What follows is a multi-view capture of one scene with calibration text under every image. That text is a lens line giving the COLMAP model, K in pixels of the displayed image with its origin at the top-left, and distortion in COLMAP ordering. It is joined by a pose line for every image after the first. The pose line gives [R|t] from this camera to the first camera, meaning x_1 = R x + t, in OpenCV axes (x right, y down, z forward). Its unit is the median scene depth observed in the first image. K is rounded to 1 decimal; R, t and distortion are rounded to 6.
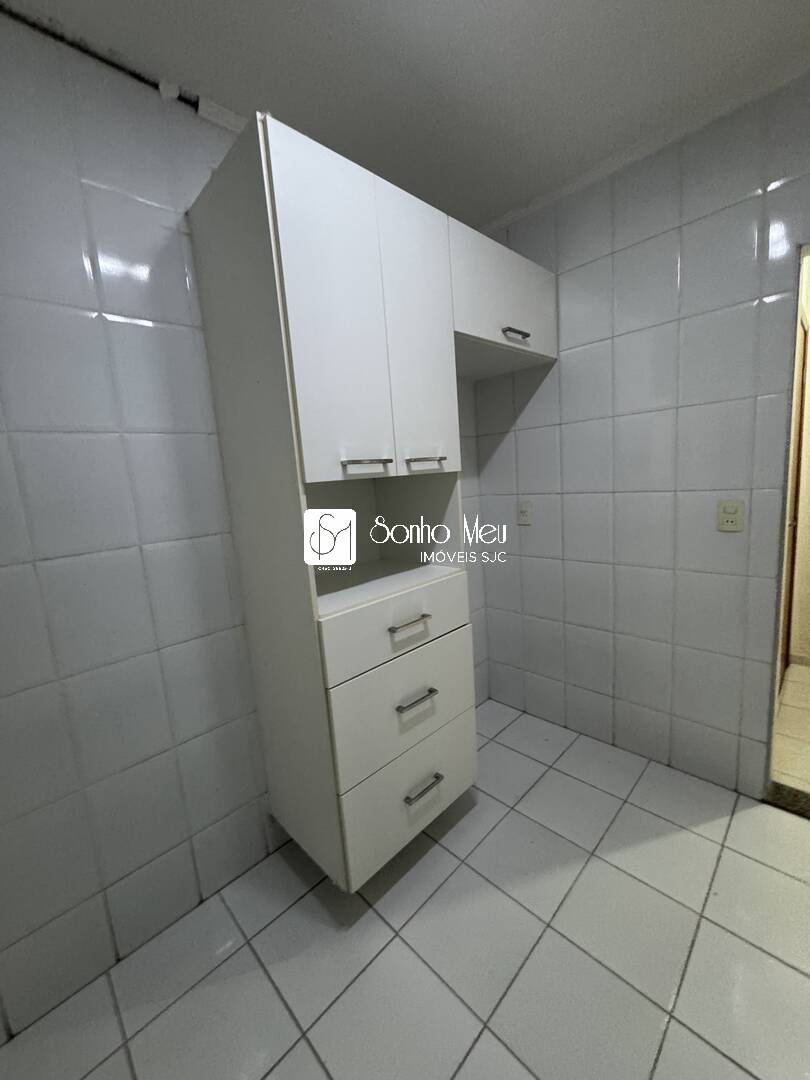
lens RADIAL K [[431.5, 0, 405.0], [0, 431.5, 540.3], [0, 0, 1]] dist [-0.001610, -0.000716]
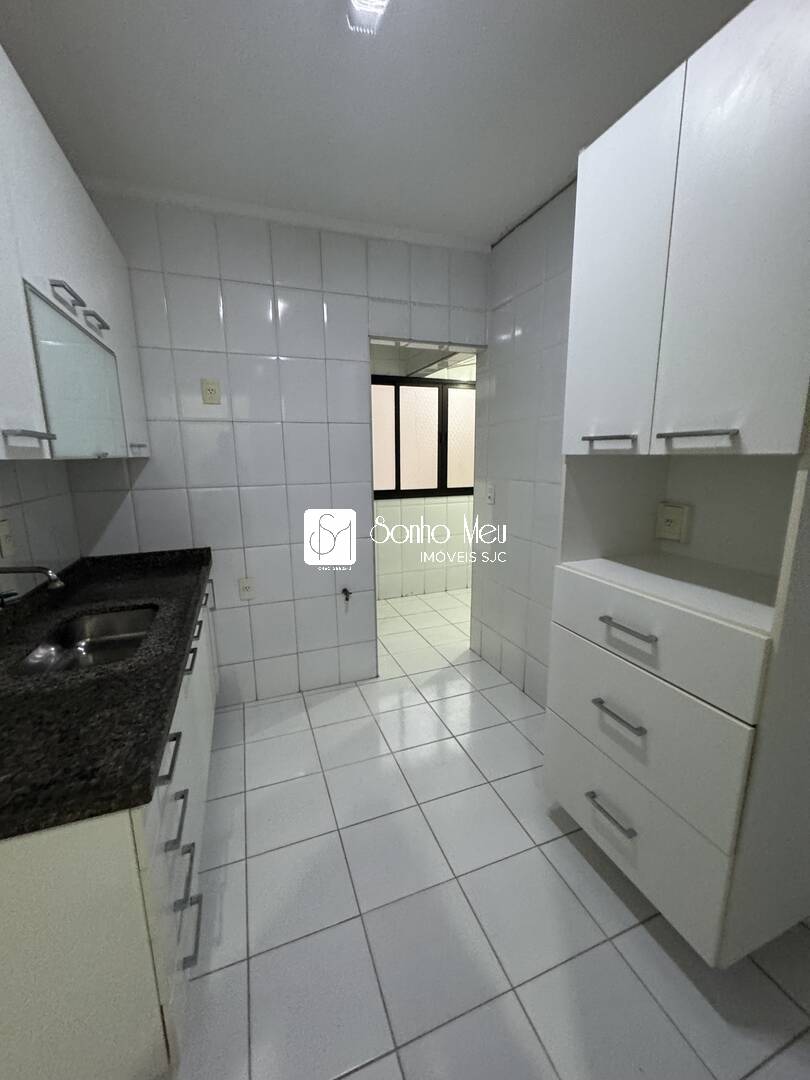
lens RADIAL K [[431.5, 0, 405.0], [0, 431.5, 540.3], [0, 0, 1]] dist [-0.001610, -0.000716]
pose [[-0.401470, 0.260395, -0.878075, 0.864858], [-0.094046, 0.941943, 0.322334, -0.200899], [0.911031, 0.211987, -0.353673, 0.835264]]
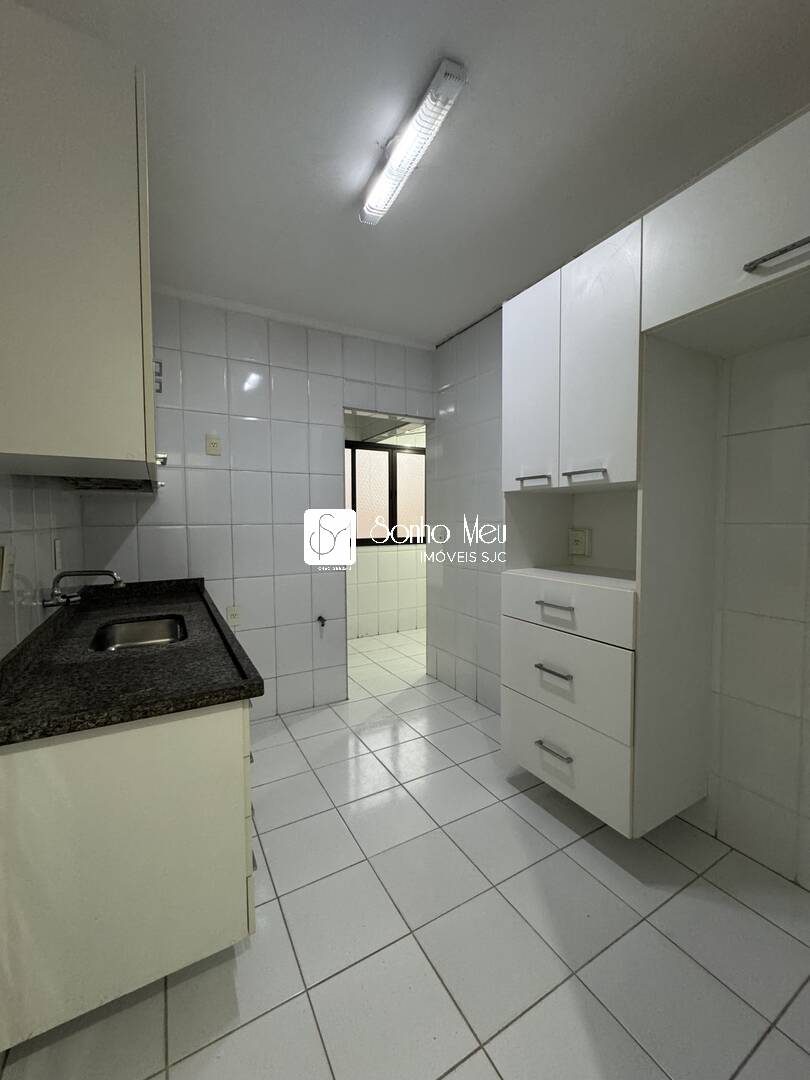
lens RADIAL K [[431.5, 0, 405.0], [0, 431.5, 540.3], [0, 0, 1]] dist [-0.001610, -0.000716]
pose [[-0.256046, 0.127611, -0.958204, 1.240501], [-0.117102, 0.979853, 0.161785, -0.137455], [0.959545, 0.153632, -0.235945, 0.823752]]
